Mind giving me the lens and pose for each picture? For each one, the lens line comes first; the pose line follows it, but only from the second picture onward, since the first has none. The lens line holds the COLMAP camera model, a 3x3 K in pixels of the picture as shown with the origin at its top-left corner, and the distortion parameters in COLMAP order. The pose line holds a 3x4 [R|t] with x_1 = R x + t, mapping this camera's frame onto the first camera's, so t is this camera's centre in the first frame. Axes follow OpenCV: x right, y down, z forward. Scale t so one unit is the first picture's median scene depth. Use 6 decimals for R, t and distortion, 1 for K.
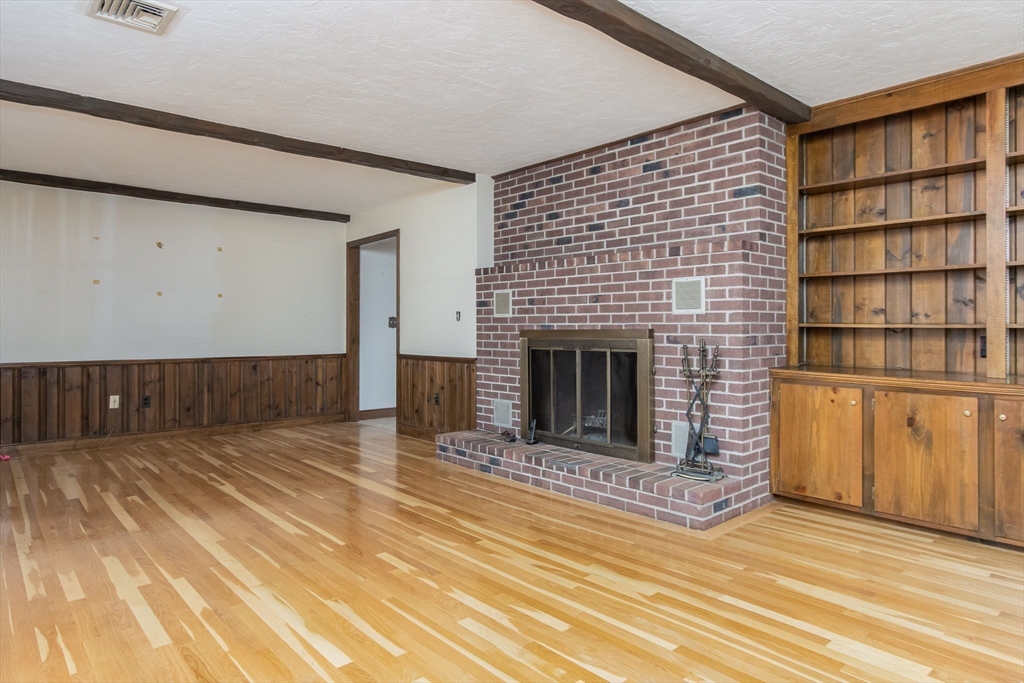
lens RADIAL K [[613.2, 0, 510.8], [0, 613.2, 324.6], [0, 0, 1]] dist [-0.015892, 0.000289]
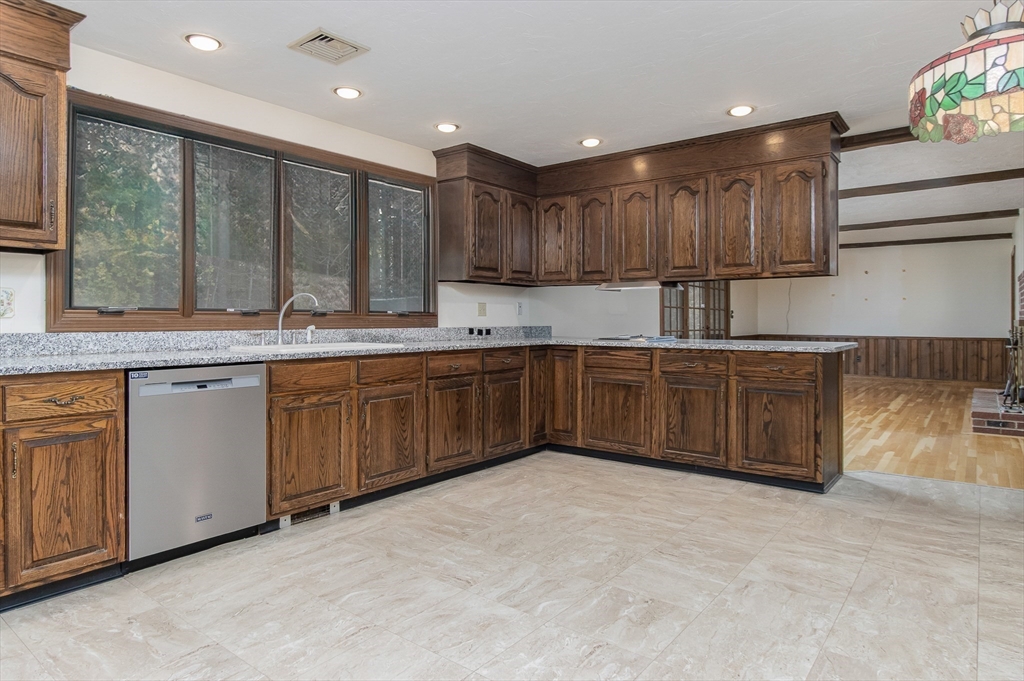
lens RADIAL K [[624.3, 0, 502.5], [0, 624.3, 324.5], [0, 0, 1]] dist [-0.008116, 0.003976]
pose [[0.193791, 0.012431, -0.980964, 1.299299], [0.008453, 0.999861, 0.014340, -0.014680], [0.981006, -0.011071, 0.193659, -0.507201]]
